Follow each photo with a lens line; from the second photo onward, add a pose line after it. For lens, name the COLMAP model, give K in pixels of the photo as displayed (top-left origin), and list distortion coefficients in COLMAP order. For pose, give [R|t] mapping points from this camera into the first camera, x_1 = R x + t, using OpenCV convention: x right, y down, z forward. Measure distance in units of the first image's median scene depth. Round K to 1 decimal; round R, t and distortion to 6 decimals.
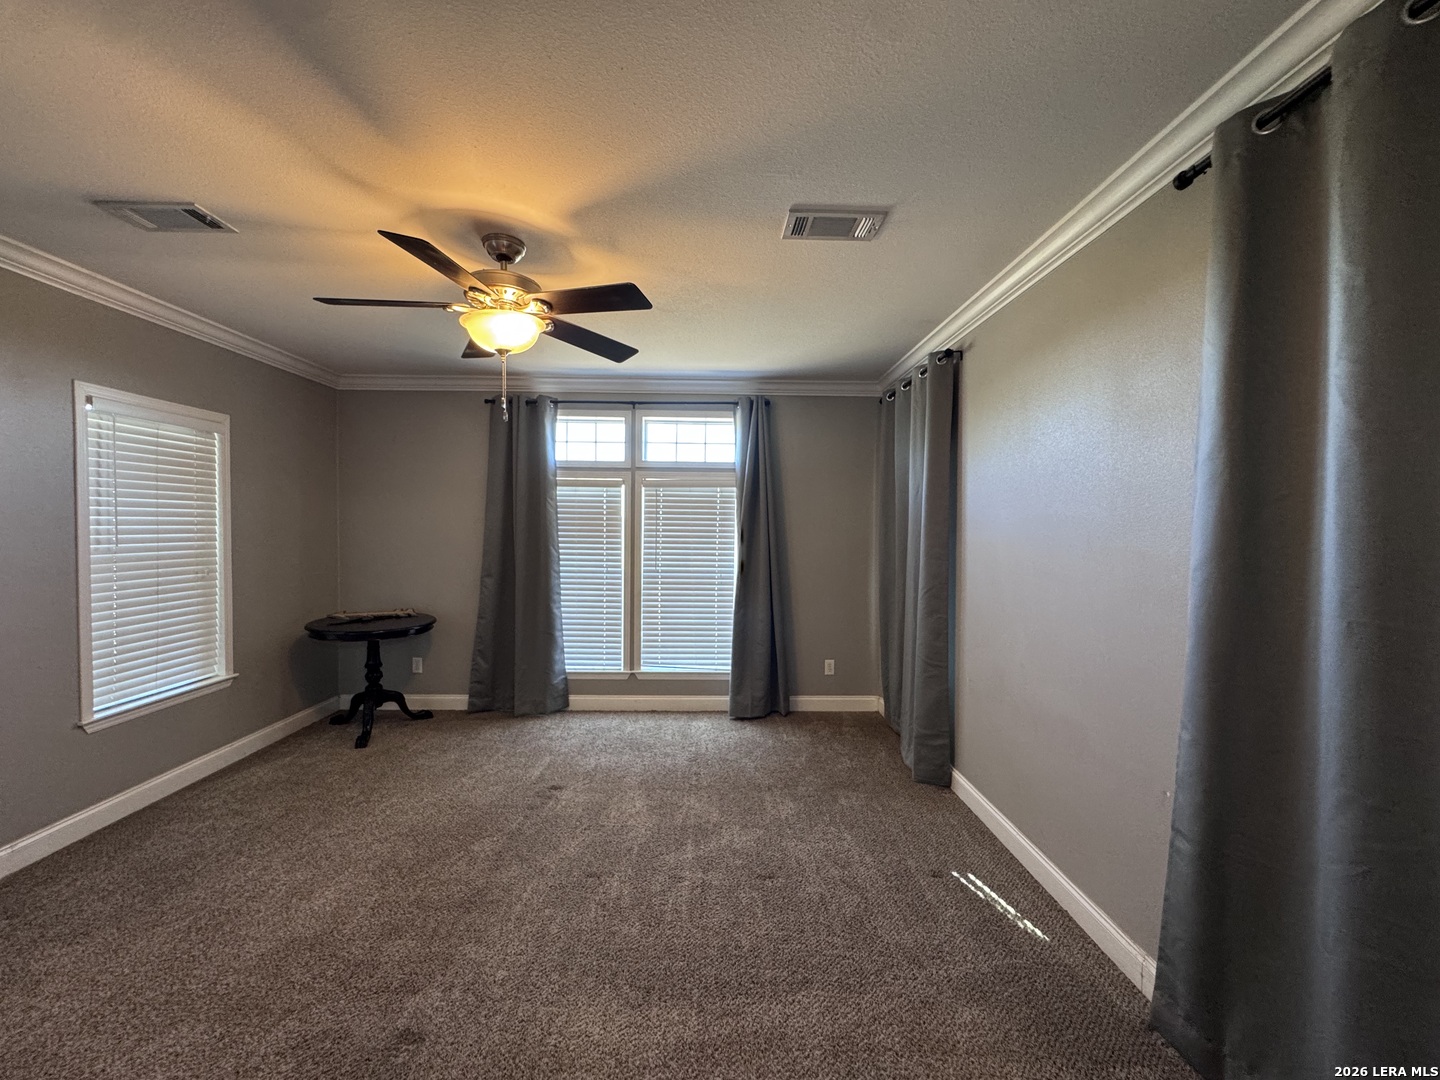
lens RADIAL K [[576.1, 0, 725.5], [0, 576.1, 540.1], [0, 0, 1]] dist [-0.005824, 0.001031]
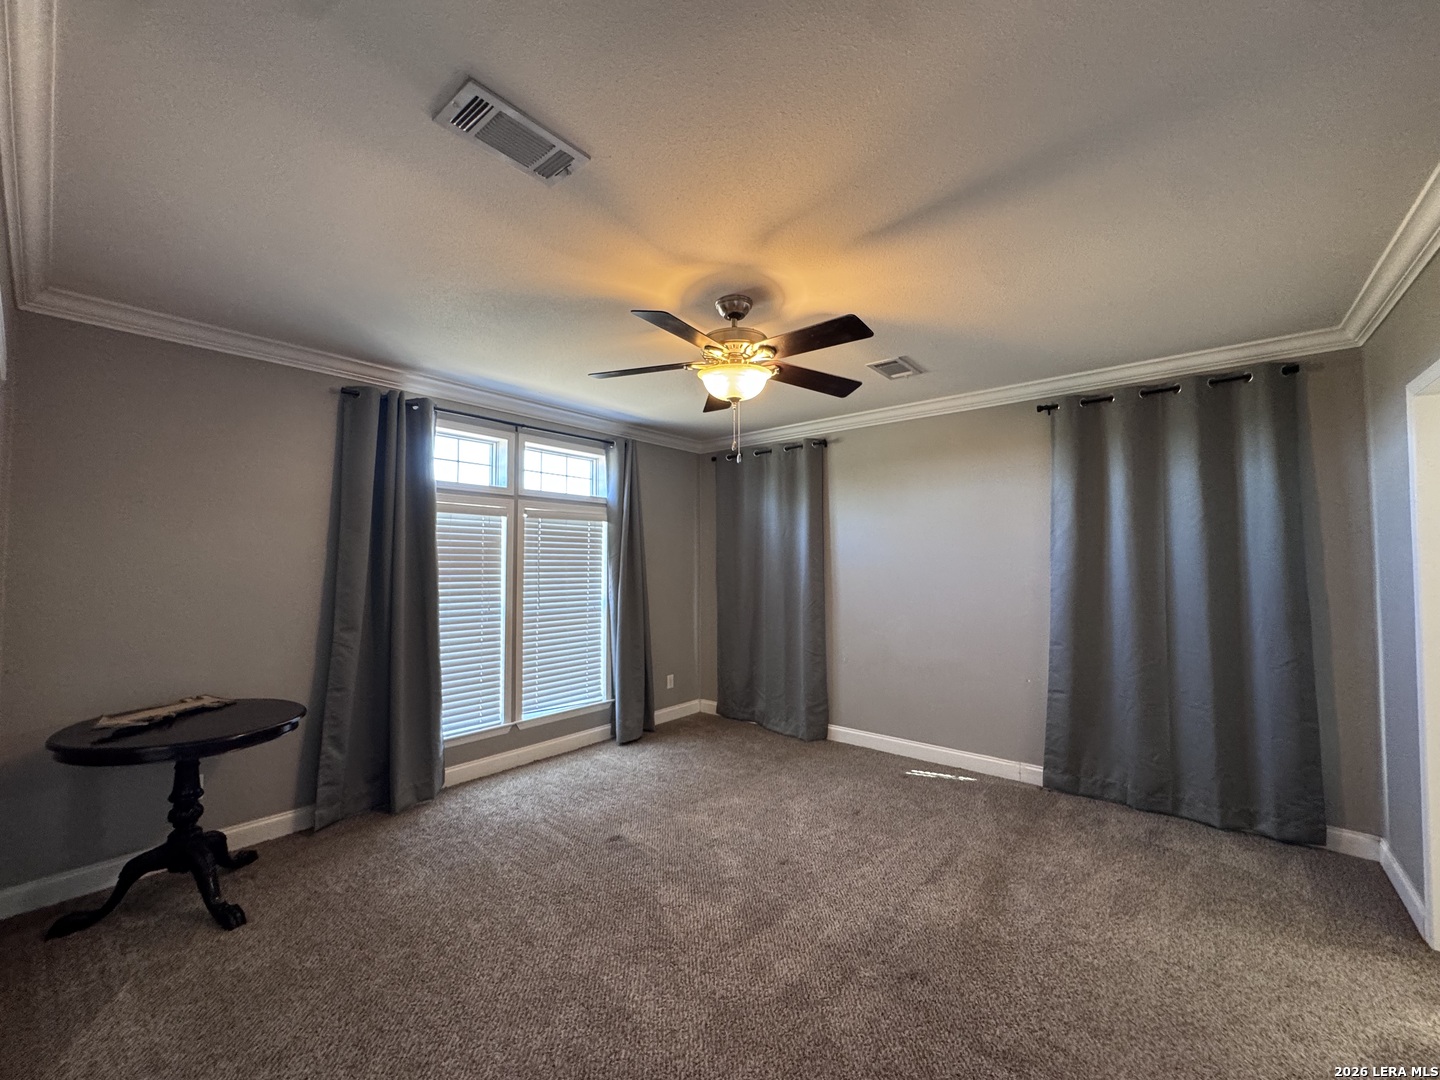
lens RADIAL K [[576.1, 0, 718.1], [0, 576.1, 544.4], [0, 0, 1]] dist [-0.005824, 0.001031]
pose [[0.658649, 0.011768, 0.752358, -0.627215], [0.022120, 0.999143, -0.034992, -0.009747], [-0.752125, 0.039690, 0.657824, 0.164129]]
